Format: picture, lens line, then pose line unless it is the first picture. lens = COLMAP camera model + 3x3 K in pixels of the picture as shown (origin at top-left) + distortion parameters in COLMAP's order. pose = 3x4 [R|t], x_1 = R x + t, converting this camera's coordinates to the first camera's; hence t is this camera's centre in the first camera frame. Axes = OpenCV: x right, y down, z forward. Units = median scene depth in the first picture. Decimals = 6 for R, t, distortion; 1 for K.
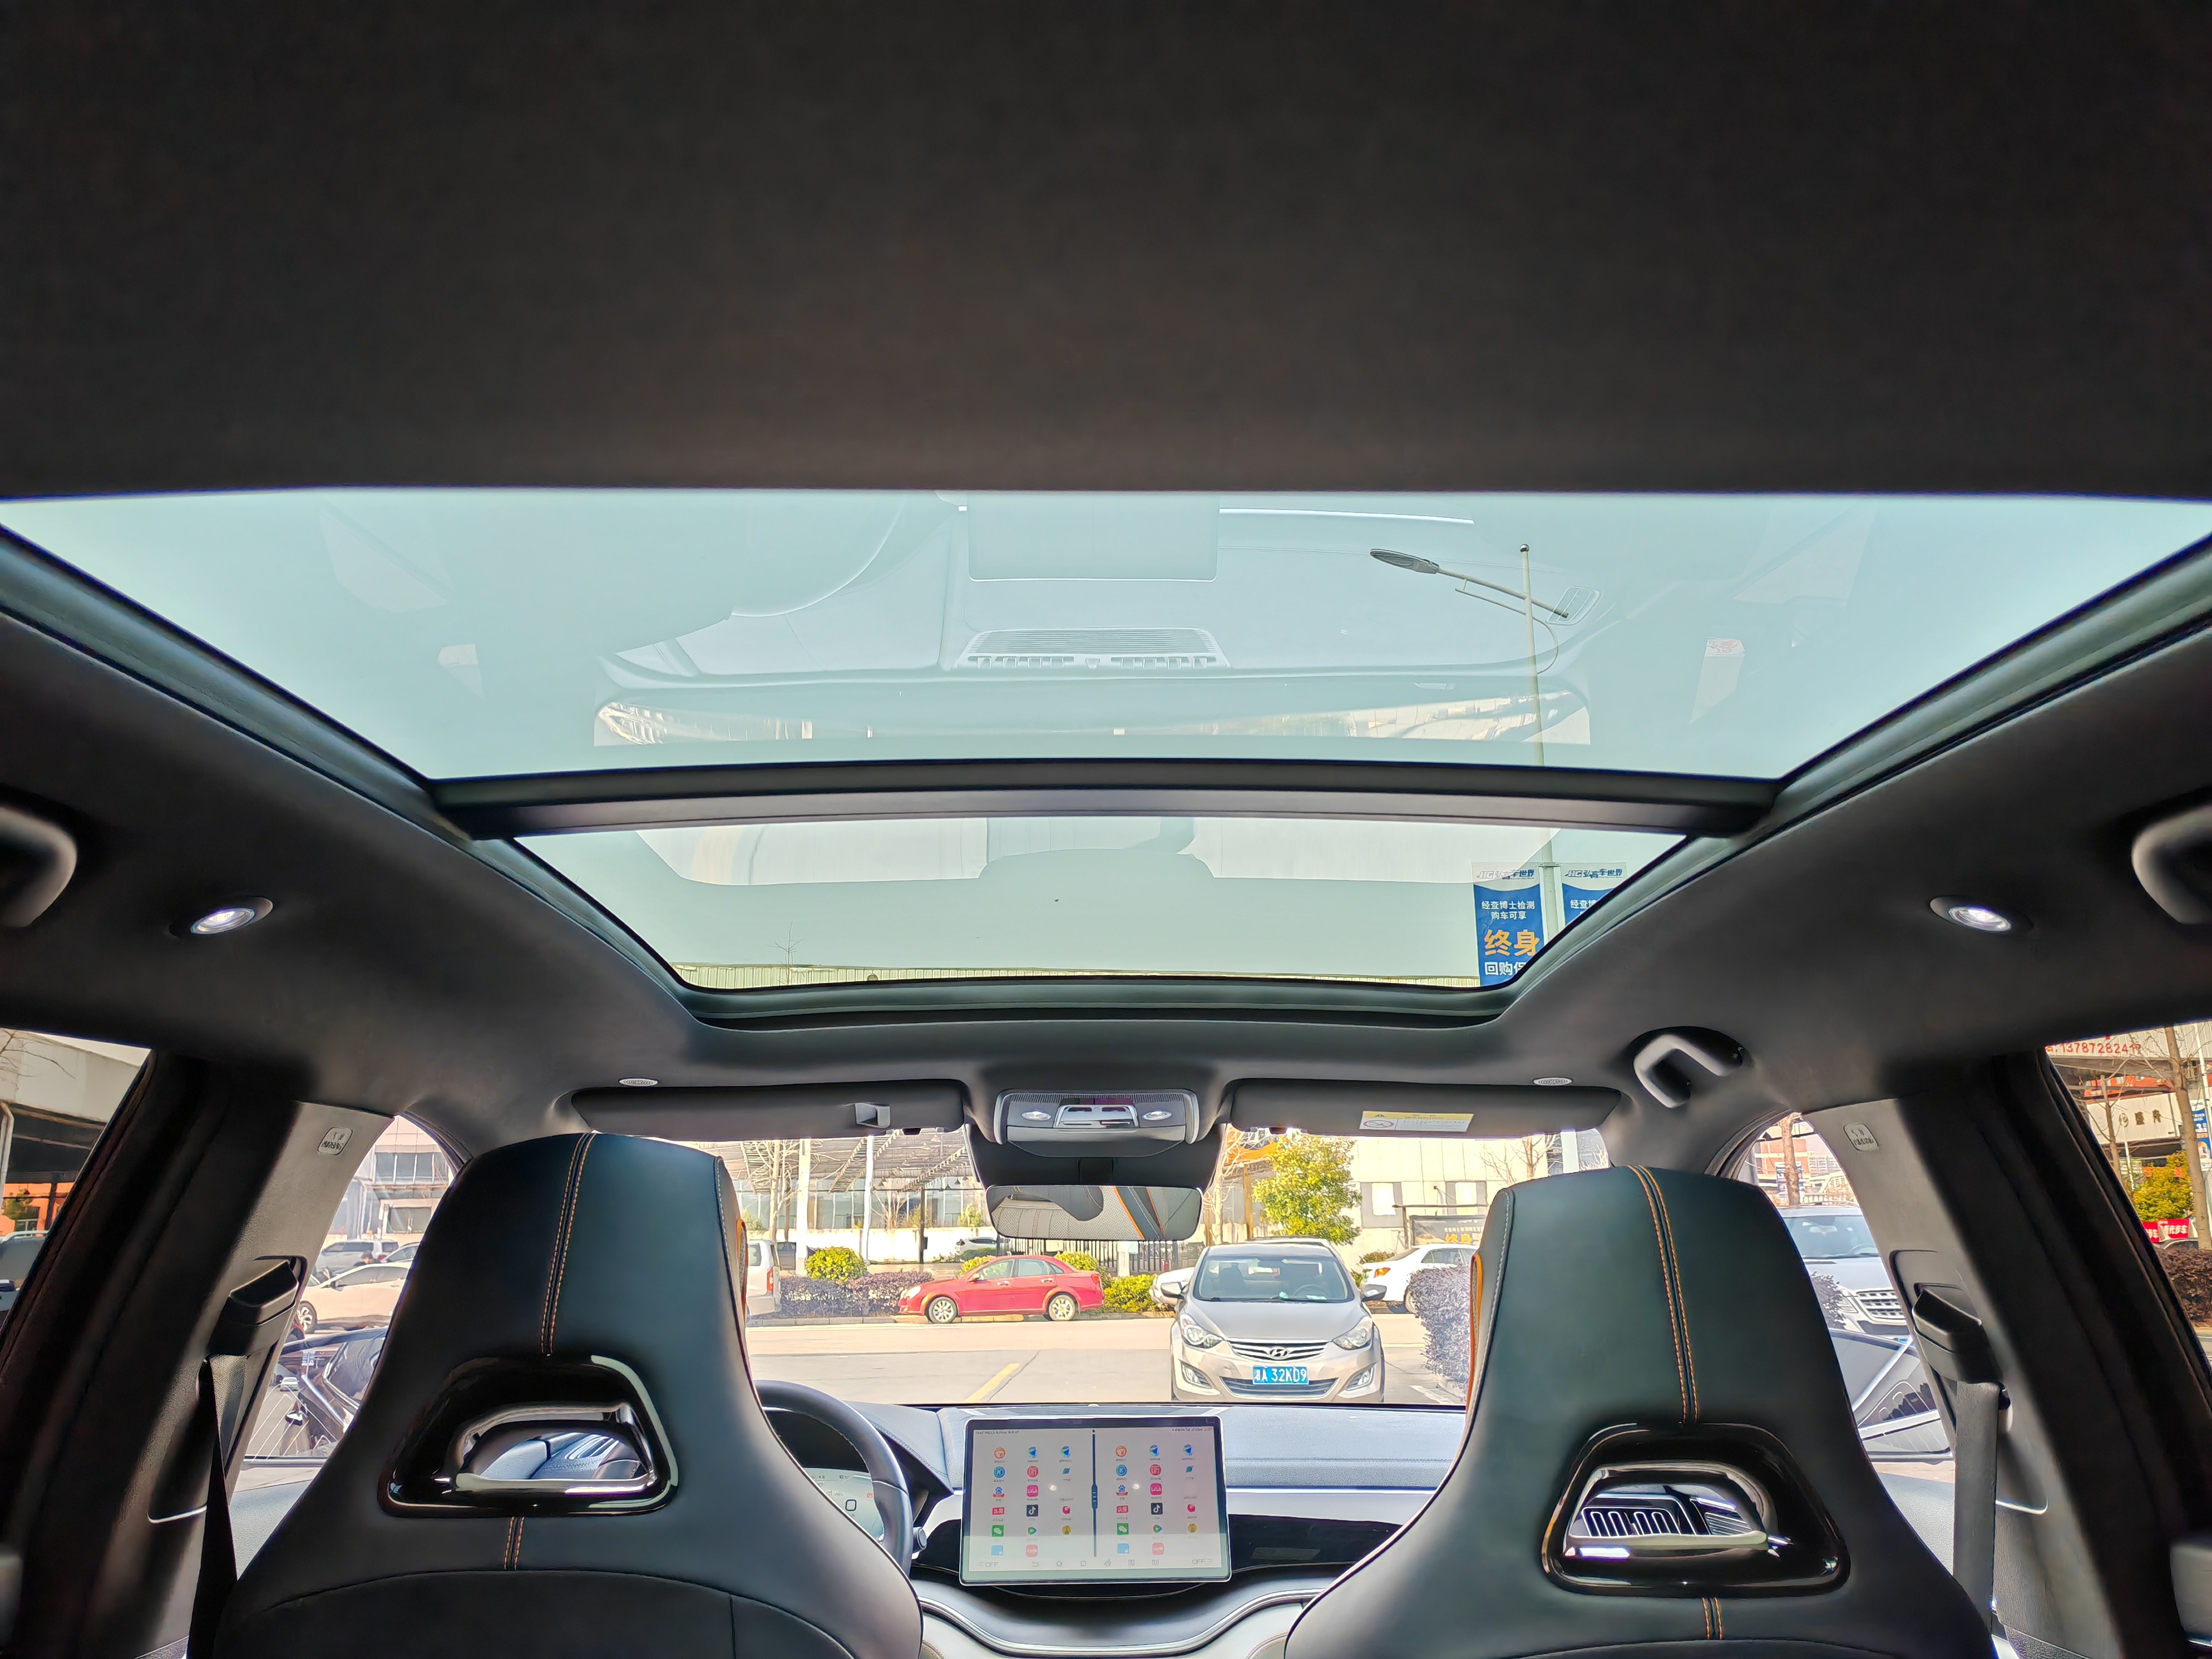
lens RADIAL K [[1711.4, 0, 1106.0], [0, 1711.4, 829.5], [0, 0, 1]] dist [-0.000267, 0.028591]
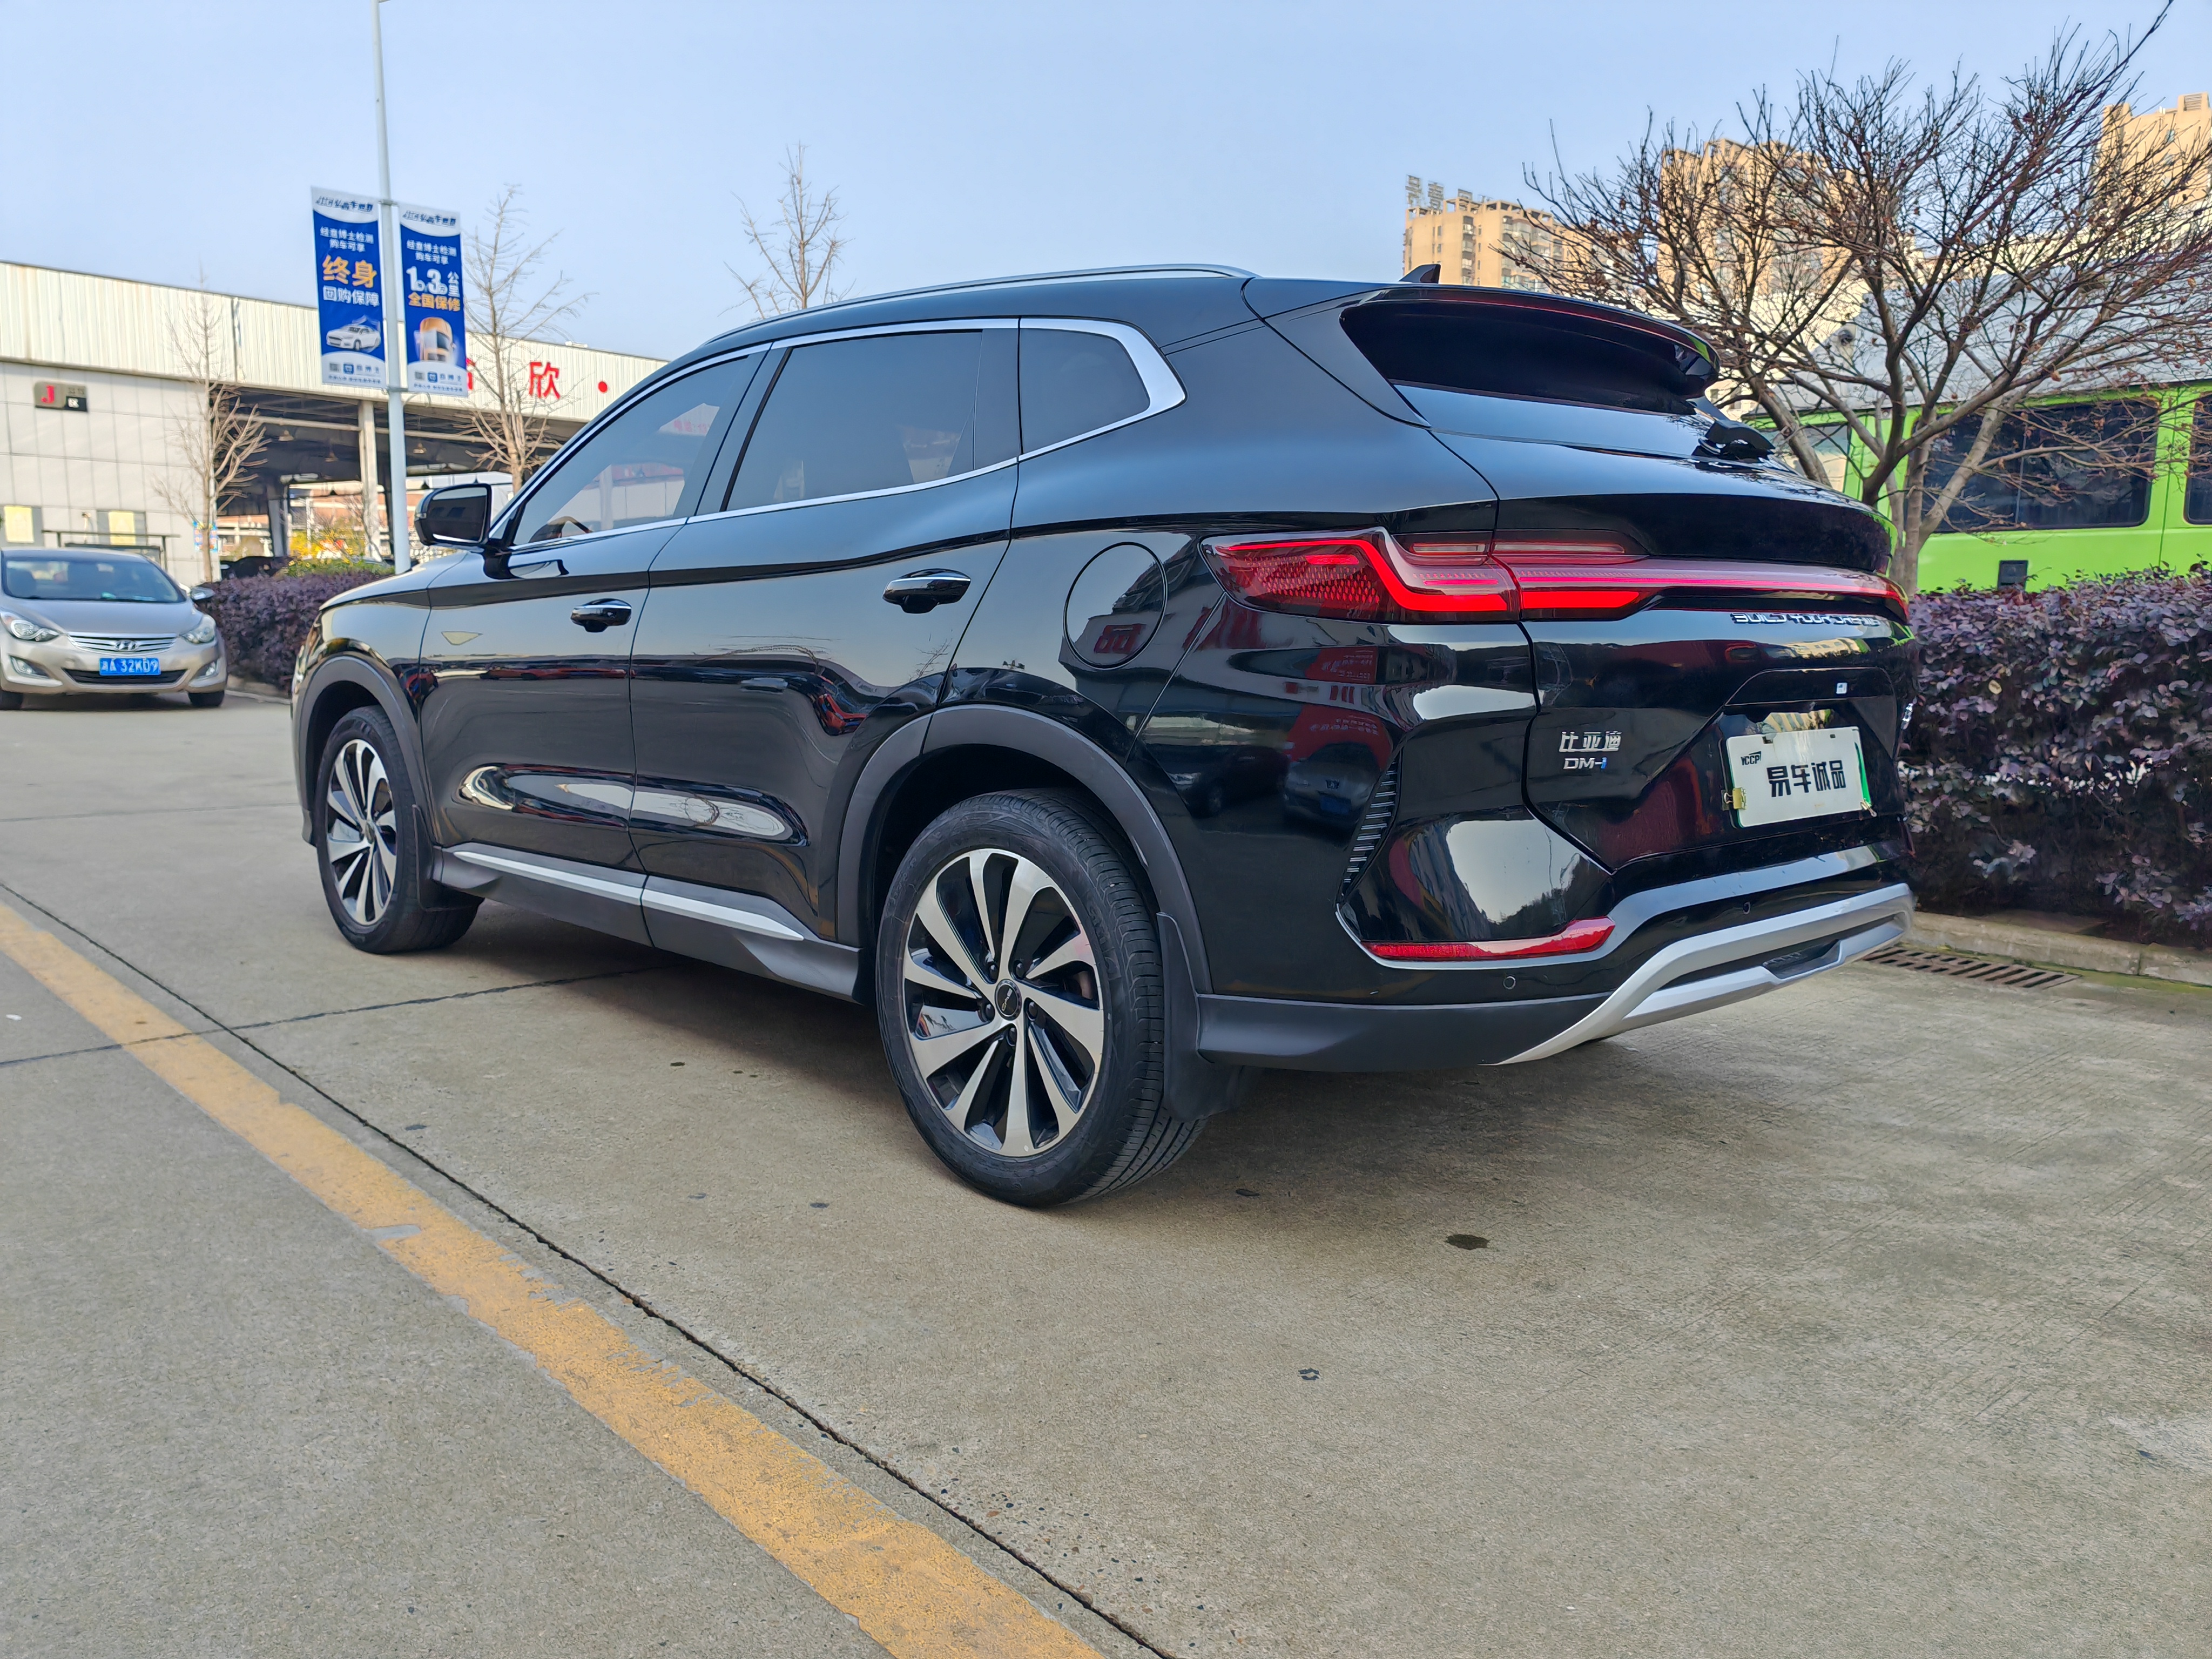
lens RADIAL K [[1728.8, 0, 1106.0], [0, 1728.8, 829.5], [0, 0, 1]] dist [0.034084, -0.031606]
pose [[0.714960, -0.070730, 0.695579, -0.209711], [-0.184167, 0.940683, 0.284952, -0.008363], [-0.674474, -0.331832, 0.659524, -0.155427]]
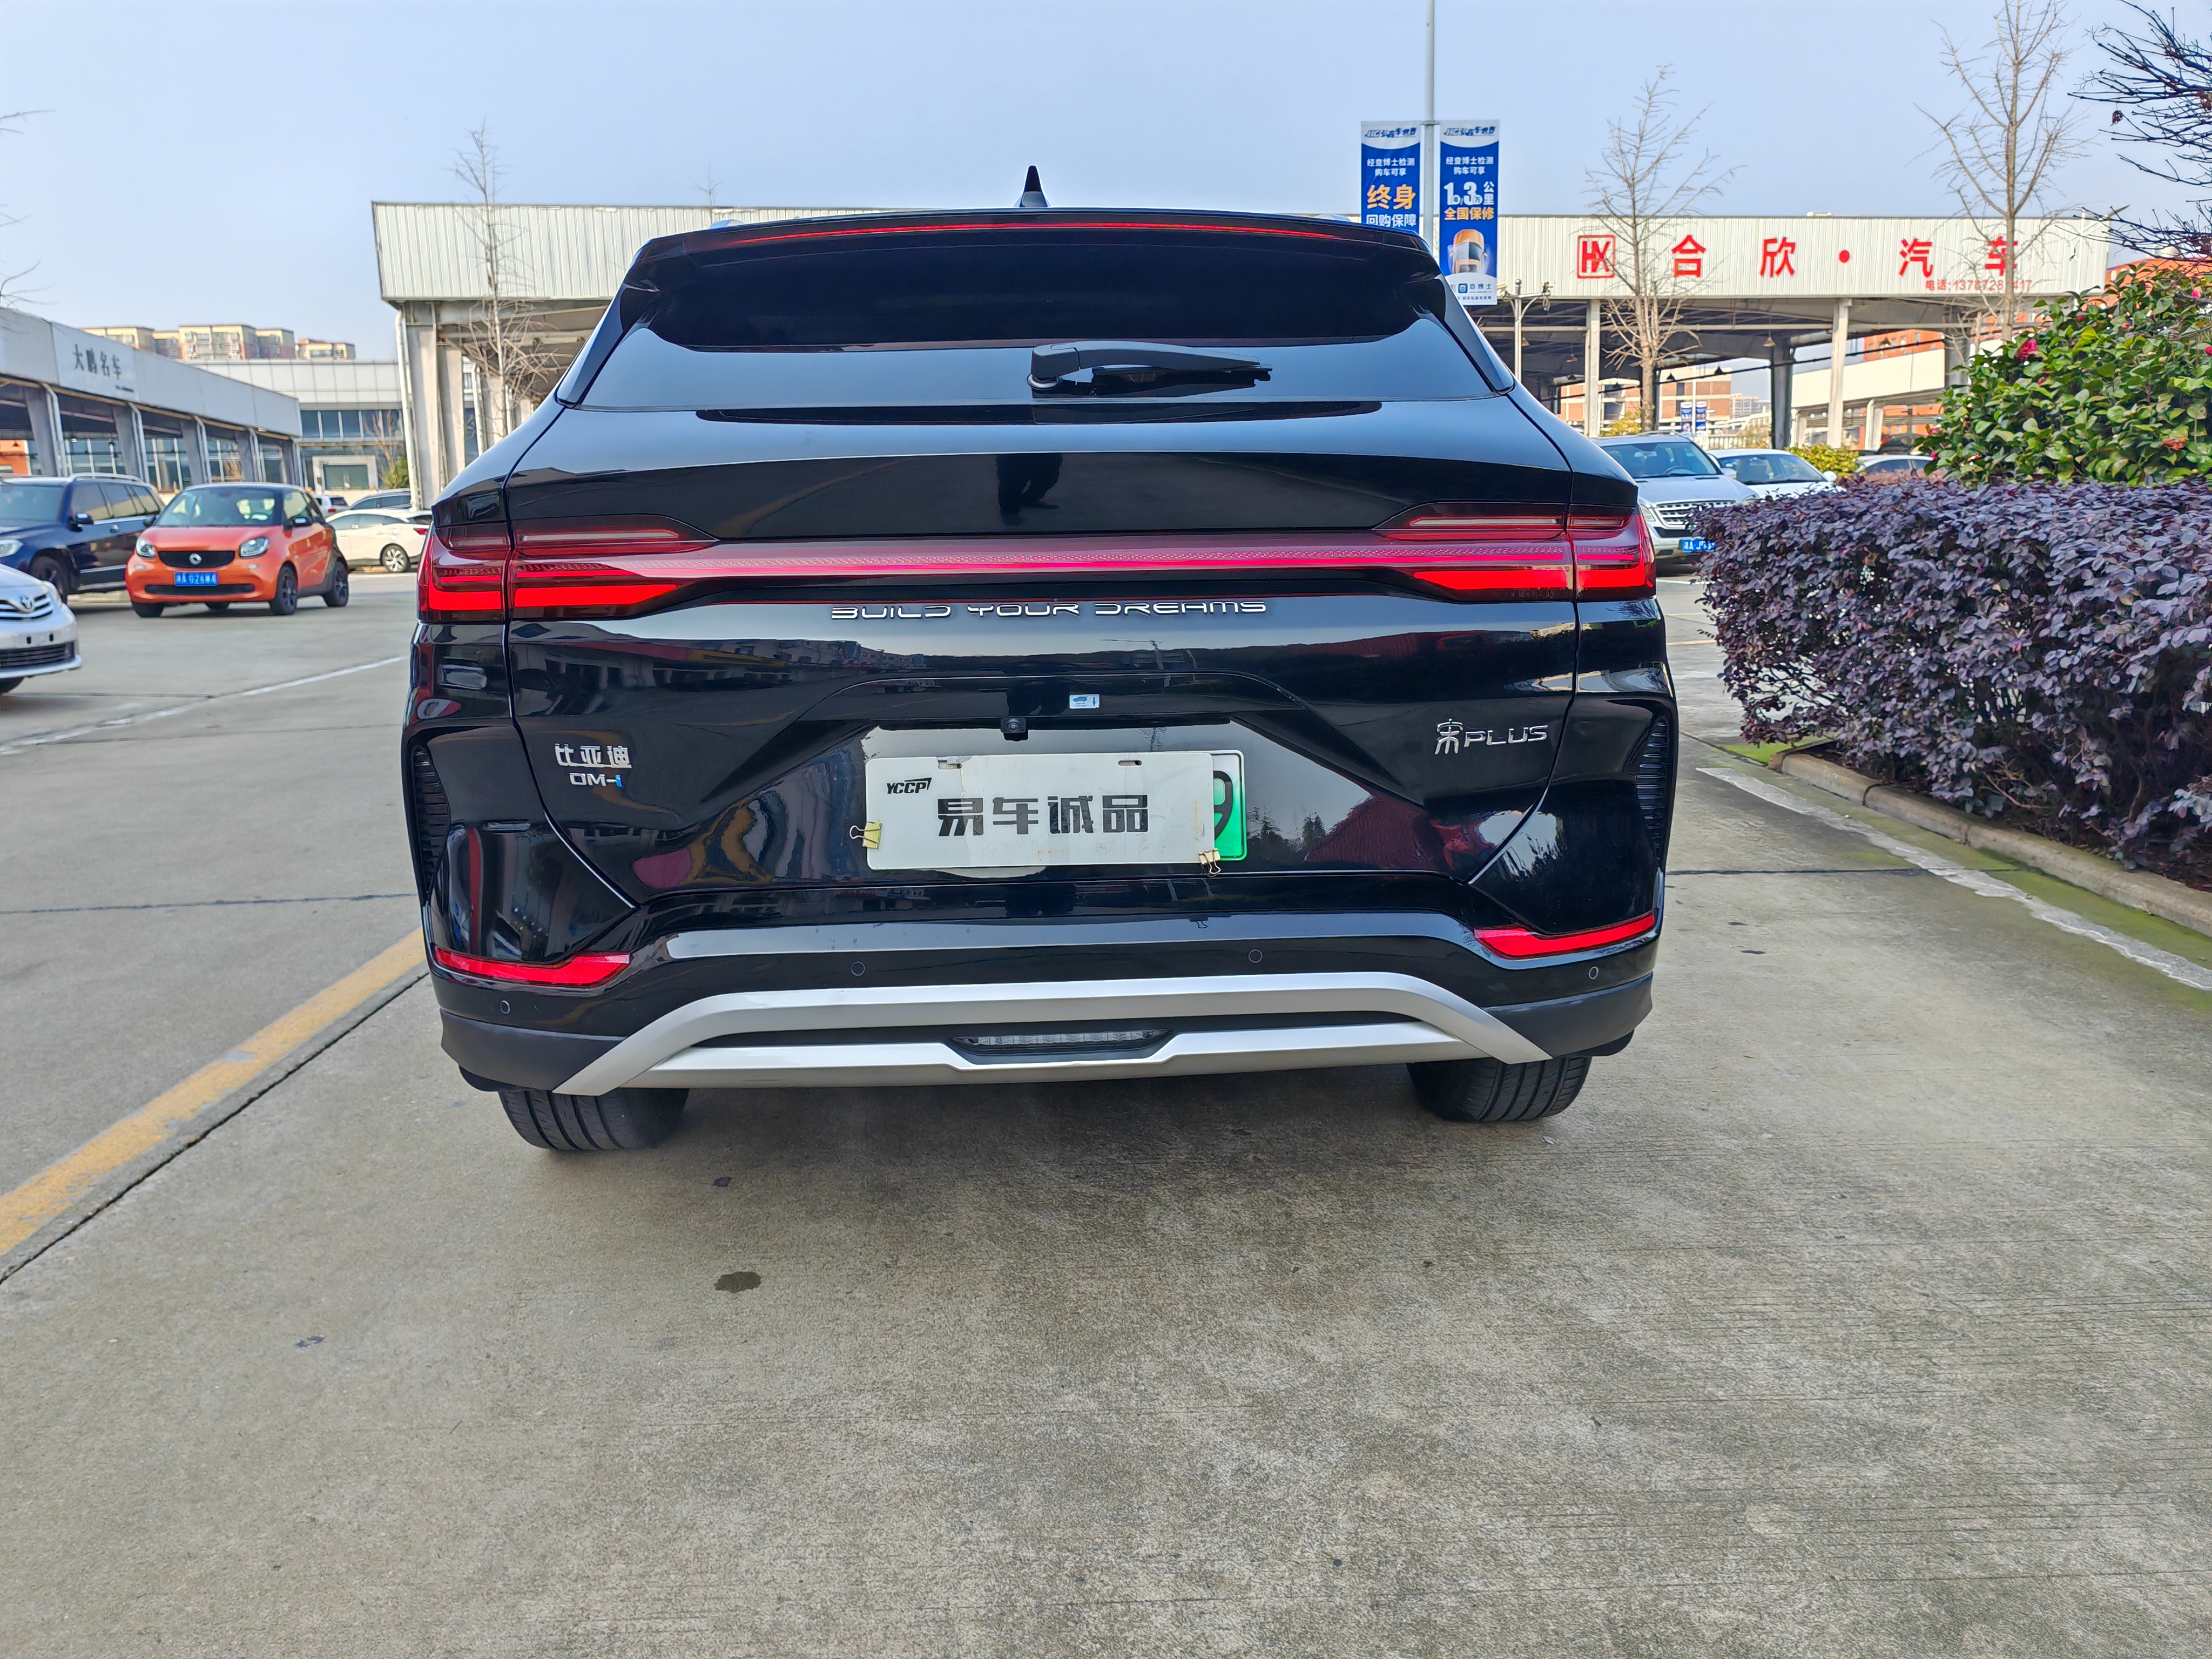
lens RADIAL K [[1727.9, 0, 1101.6], [0, 1727.9, 836.7], [0, 0, 1]] dist [0.006251, 0.008610]
pose [[0.999082, -0.020038, 0.037859, -0.009325], [0.002369, 0.908334, 0.418238, -0.034482], [-0.042769, -0.417765, 0.907548, -0.216870]]
